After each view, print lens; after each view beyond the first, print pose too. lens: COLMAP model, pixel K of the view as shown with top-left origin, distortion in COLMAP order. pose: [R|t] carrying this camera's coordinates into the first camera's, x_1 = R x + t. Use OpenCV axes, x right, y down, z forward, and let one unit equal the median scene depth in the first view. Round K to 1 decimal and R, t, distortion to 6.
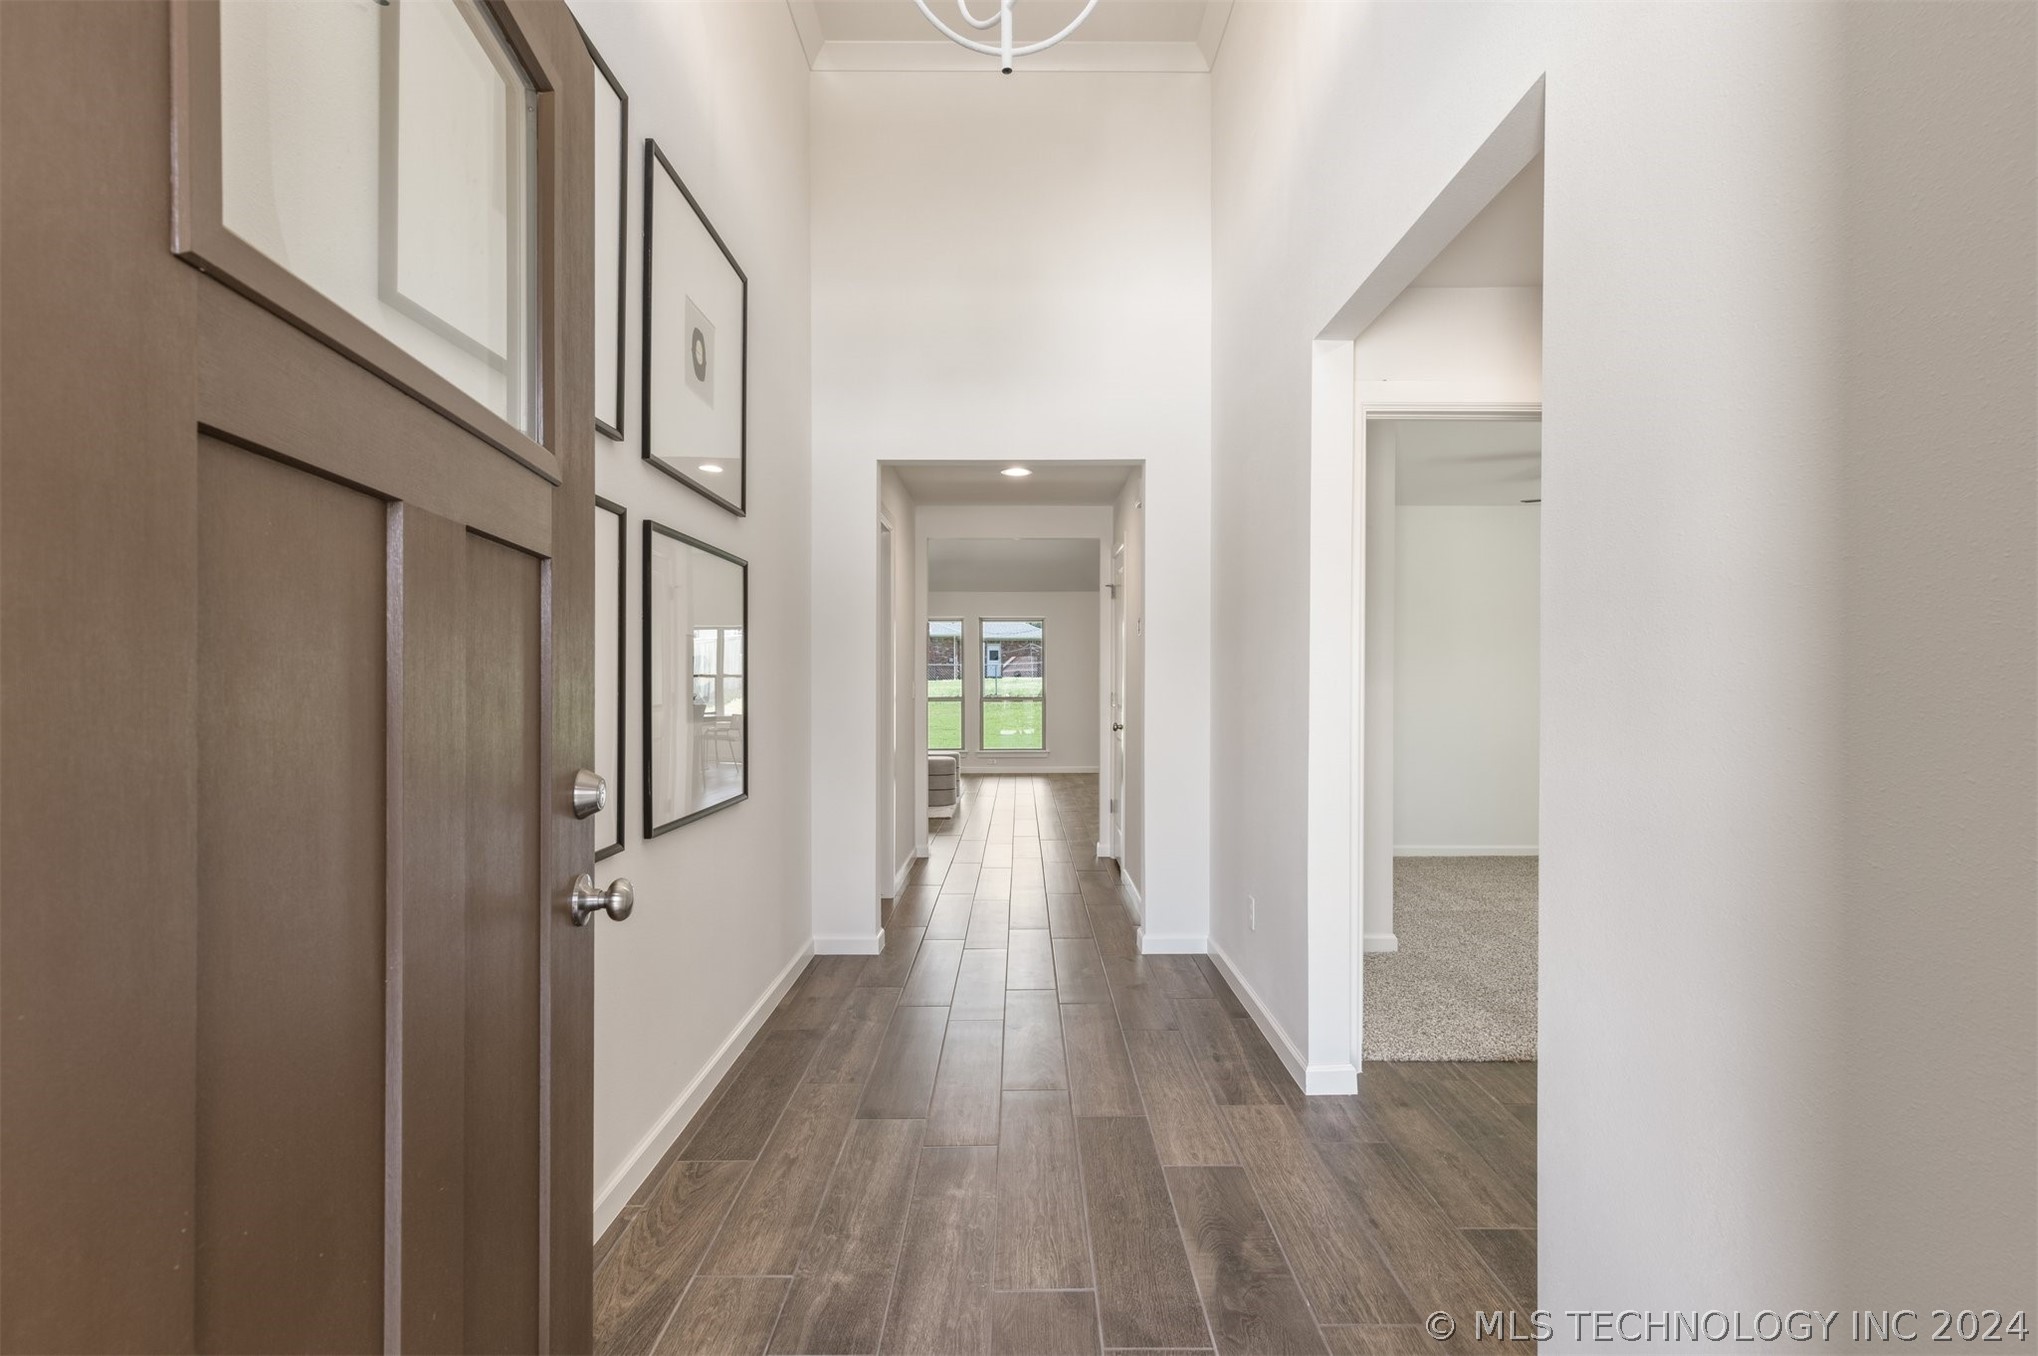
lens RADIAL K [[927.1, 0, 1019.6], [0, 927.1, 687.7], [0, 0, 1]] dist [0.005861, -0.000571]
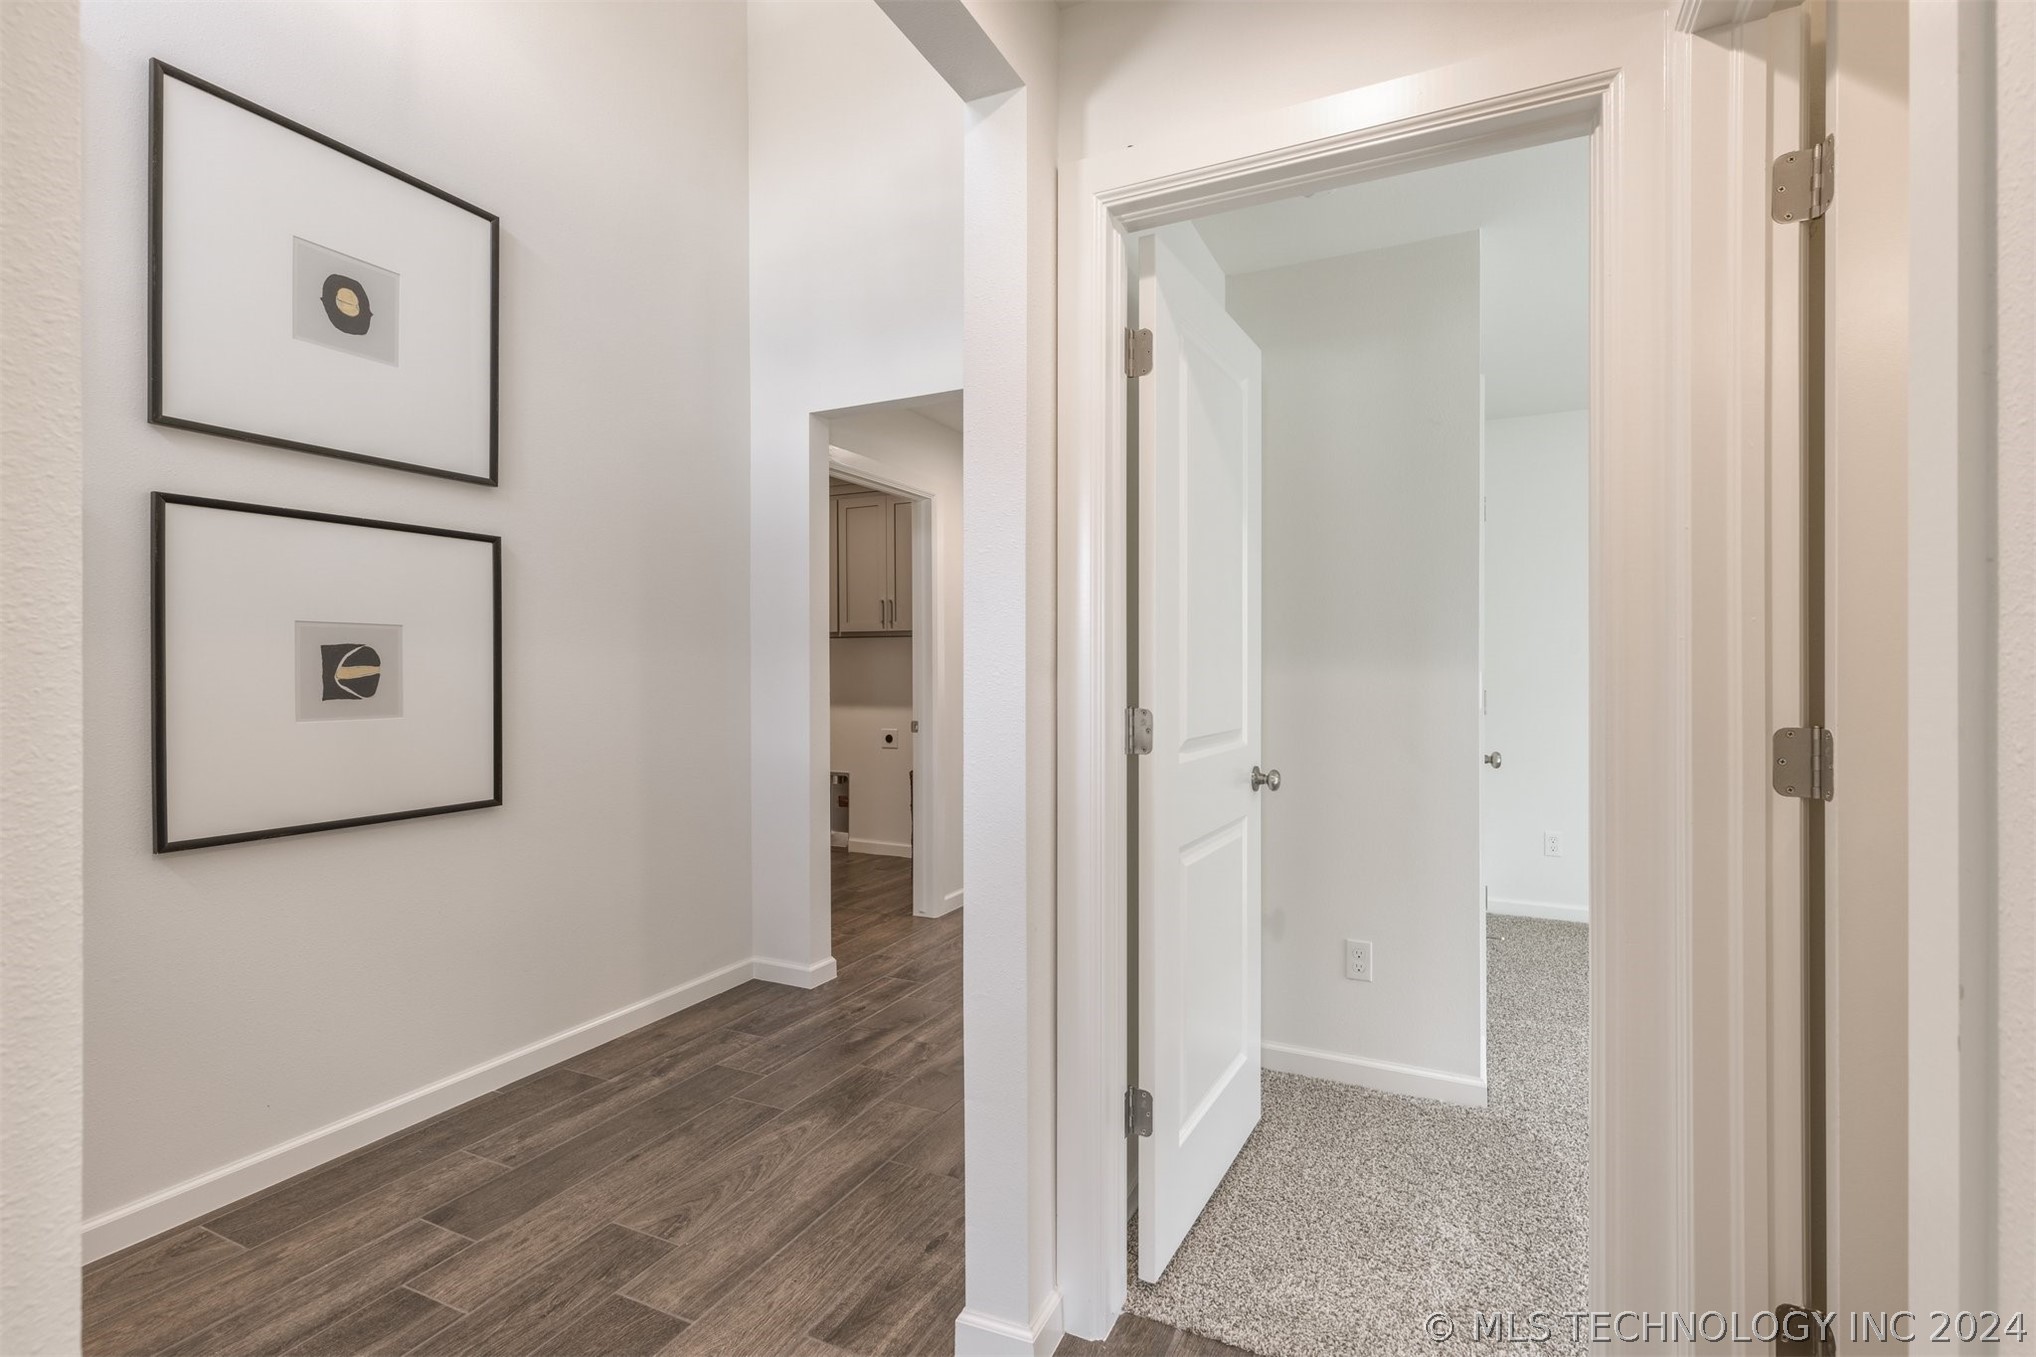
lens RADIAL K [[926.2, 0, 1026.7], [0, 926.2, 672.9], [0, 0, 1]] dist [0.005861, -0.000571]
pose [[0.899896, -0.001029, -0.436104, 0.730724], [0.000024, 0.999997, -0.002309, -0.007104], [0.436105, 0.002067, 0.899893, 0.566525]]
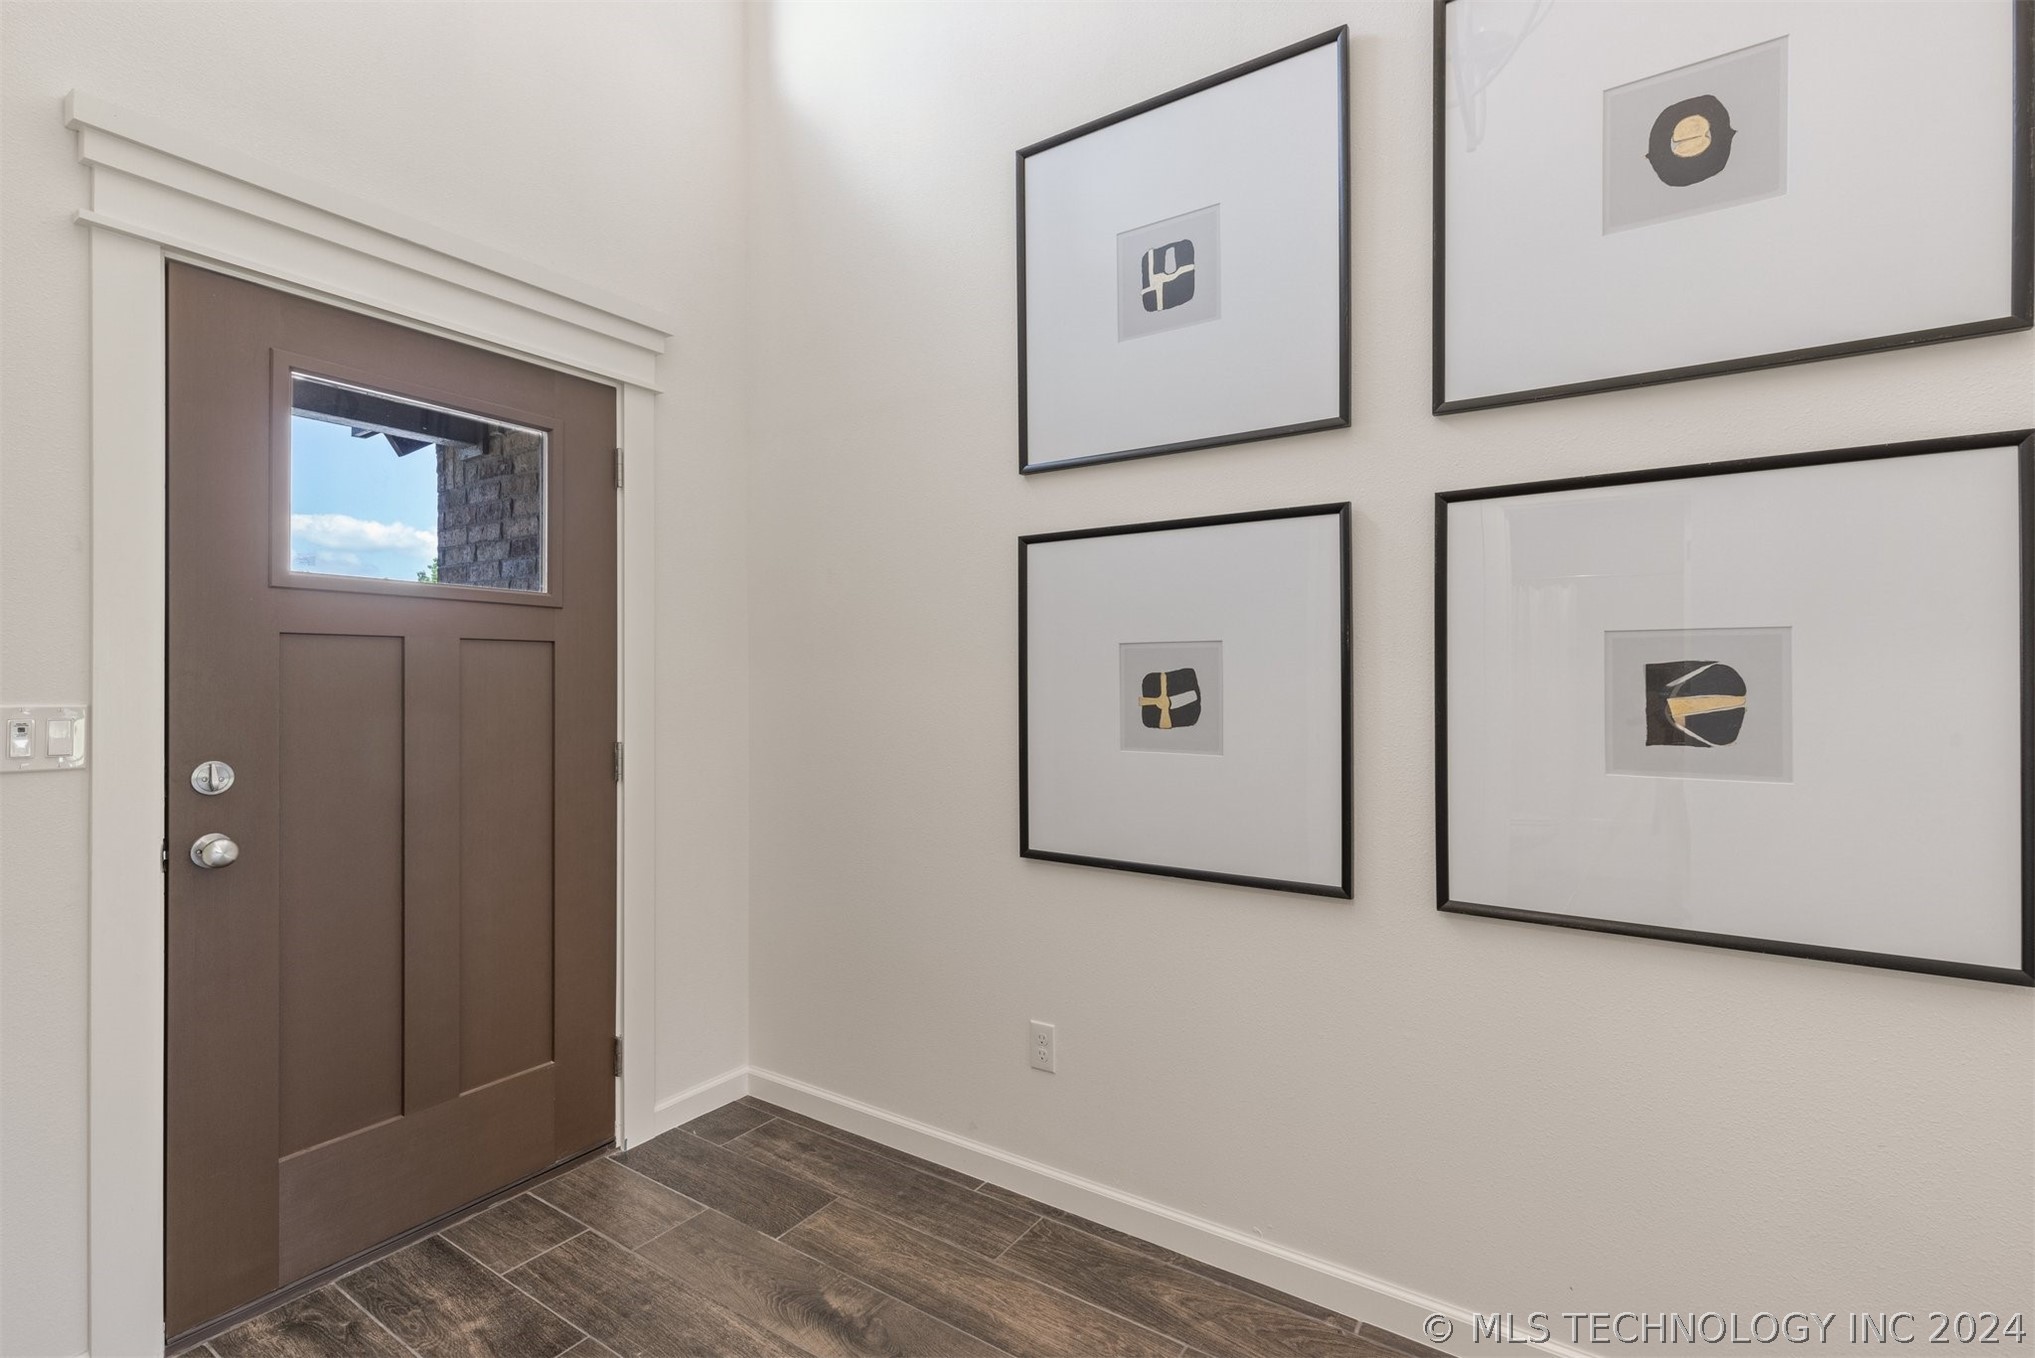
lens RADIAL K [[925.7, 0, 1030.5], [0, 925.7, 674.7], [0, 0, 1]] dist [0.005861, -0.000571]
pose [[-0.549199, -0.002880, -0.835687, 0.424420], [-0.006035, 0.999982, 0.000520, -0.029582], [0.835670, 0.005329, -0.549206, 1.140569]]
